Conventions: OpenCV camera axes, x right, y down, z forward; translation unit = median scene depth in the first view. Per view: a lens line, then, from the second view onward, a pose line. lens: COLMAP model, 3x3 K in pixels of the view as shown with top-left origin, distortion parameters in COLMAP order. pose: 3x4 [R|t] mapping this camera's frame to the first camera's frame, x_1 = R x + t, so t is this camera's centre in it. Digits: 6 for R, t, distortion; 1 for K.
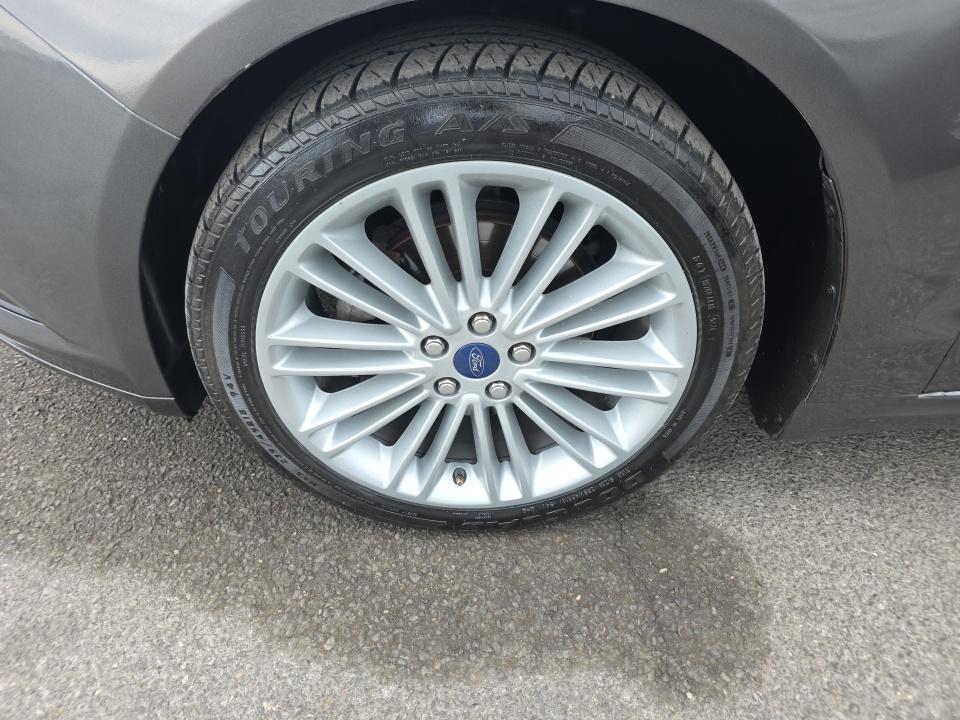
lens RADIAL K [[663.9, 0, 480.2], [0, 663.9, 359.9], [0, 0, 1]] dist [0.026013, -0.004057]
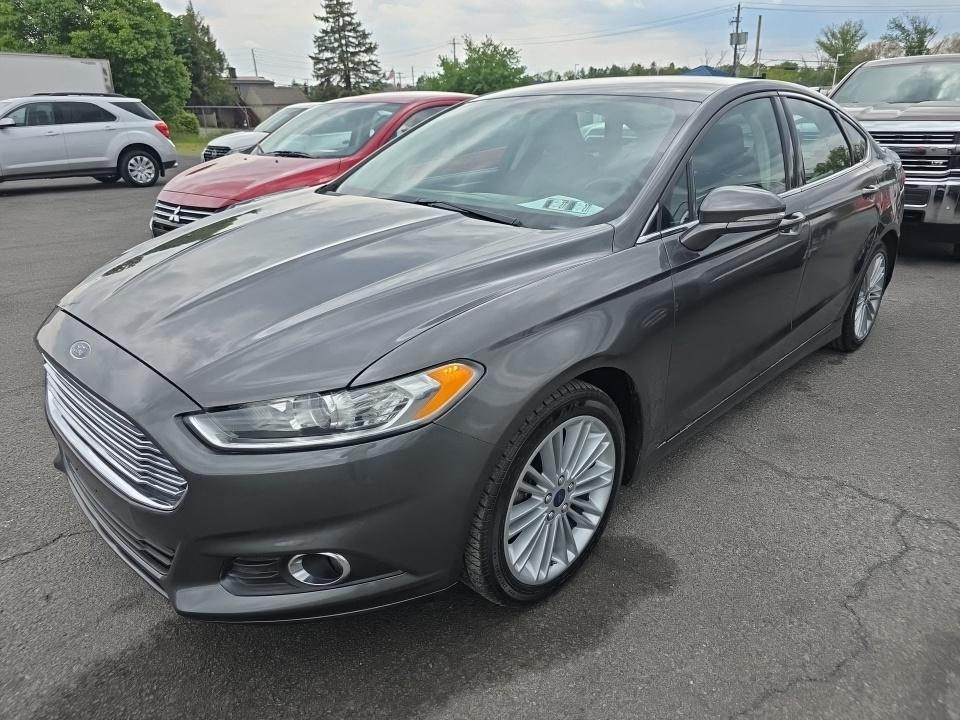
lens RADIAL K [[663.9, 0, 481.9], [0, 663.9, 360.5], [0, 0, 1]] dist [0.026013, -0.004057]
pose [[0.719706, -0.284937, 0.633115, -1.499794], [0.457746, 0.880374, -0.124135, -0.252105], [-0.522008, 0.379147, 0.764039, -0.836942]]
